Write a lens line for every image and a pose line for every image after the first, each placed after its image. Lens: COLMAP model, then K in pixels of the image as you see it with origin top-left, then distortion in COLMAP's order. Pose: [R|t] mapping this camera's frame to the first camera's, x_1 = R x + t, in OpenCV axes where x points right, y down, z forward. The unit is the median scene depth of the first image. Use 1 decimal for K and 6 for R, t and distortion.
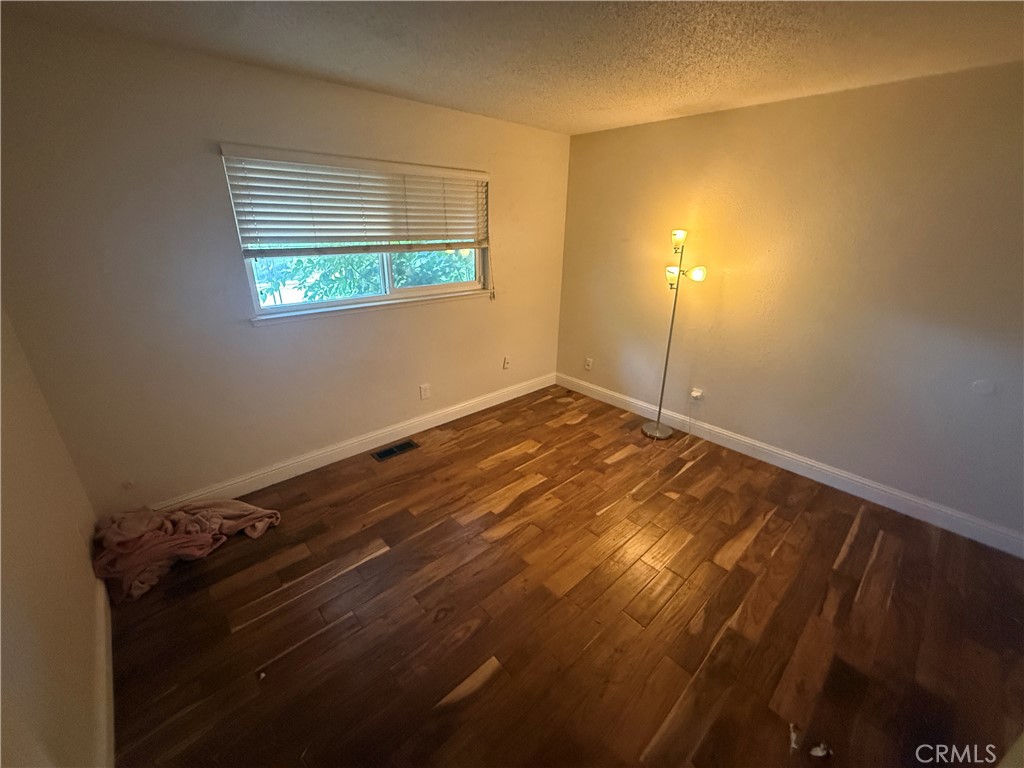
lens RADIAL K [[409.0, 0, 508.3], [0, 409.0, 384.7], [0, 0, 1]] dist [0.001206, 0.000047]
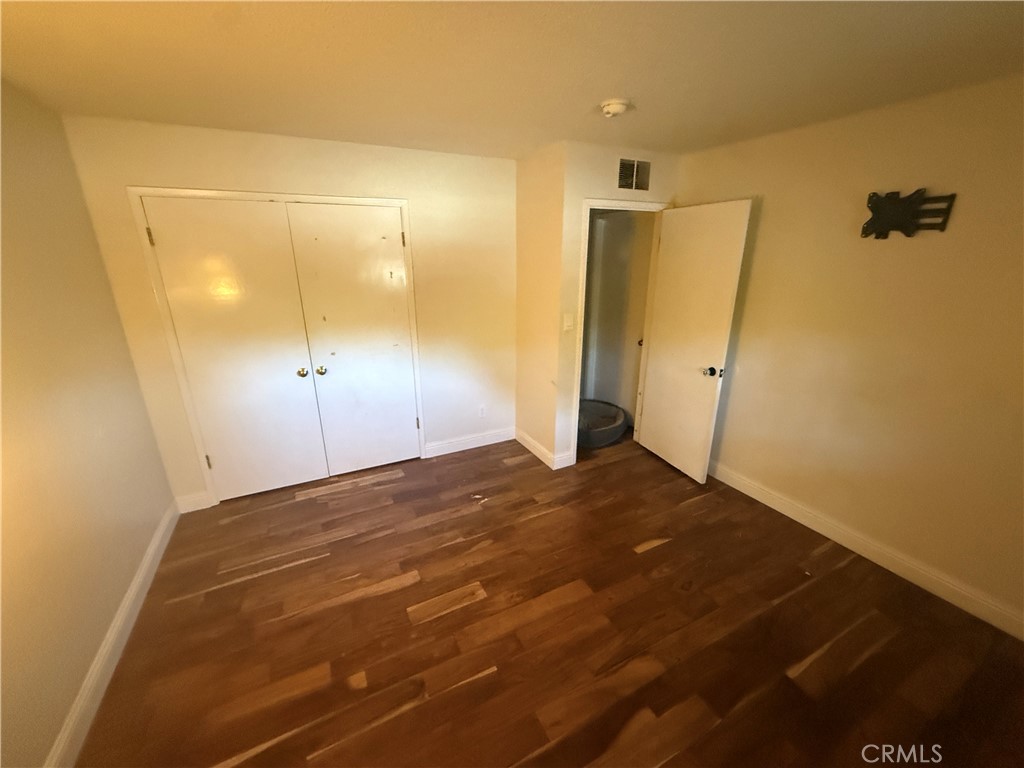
lens RADIAL K [[409.0, 0, 508.3], [0, 409.0, 384.7], [0, 0, 1]] dist [0.001206, 0.000047]
pose [[-0.964968, -0.088422, 0.247020, 0.078031], [0.087376, 0.779452, 0.620339, -0.565495], [-0.247392, 0.620191, -0.744420, 1.399214]]
